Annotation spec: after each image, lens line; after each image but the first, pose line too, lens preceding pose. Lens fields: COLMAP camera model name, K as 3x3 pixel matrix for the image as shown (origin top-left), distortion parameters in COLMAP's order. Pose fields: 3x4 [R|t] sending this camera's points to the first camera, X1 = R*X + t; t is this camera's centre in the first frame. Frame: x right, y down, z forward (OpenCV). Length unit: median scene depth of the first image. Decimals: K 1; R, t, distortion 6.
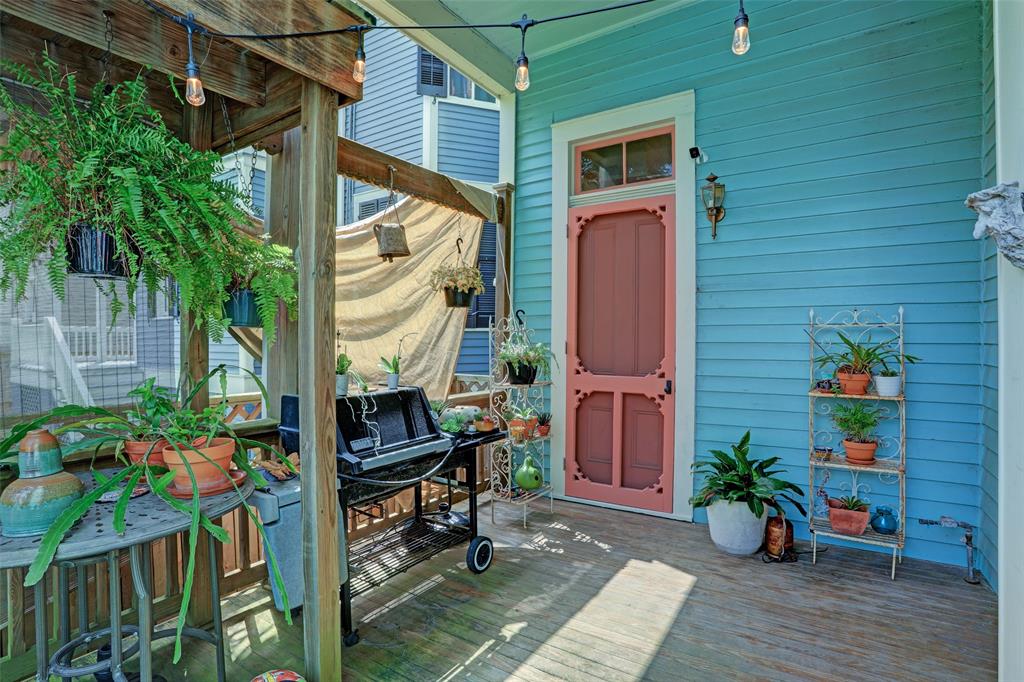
lens RADIAL K [[503.4, 0, 513.6], [0, 503.4, 342.2], [0, 0, 1]] dist [0.002213, 0.000278]
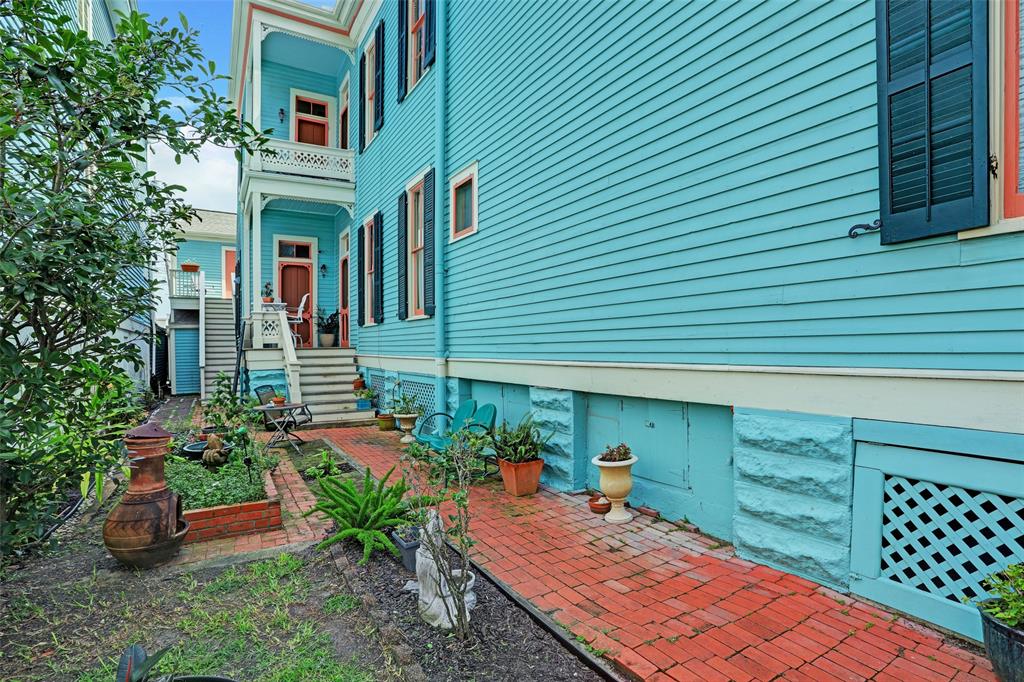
lens RADIAL K [[503.4, 0, 511.4], [0, 503.4, 340.1], [0, 0, 1]] dist [0.002213, 0.000278]
pose [[0.435444, 0.000533, 0.900215, -2.272669], [0.007888, 0.999959, -0.004407, 0.278686], [-0.900181, 0.009020, 0.435423, -1.832827]]
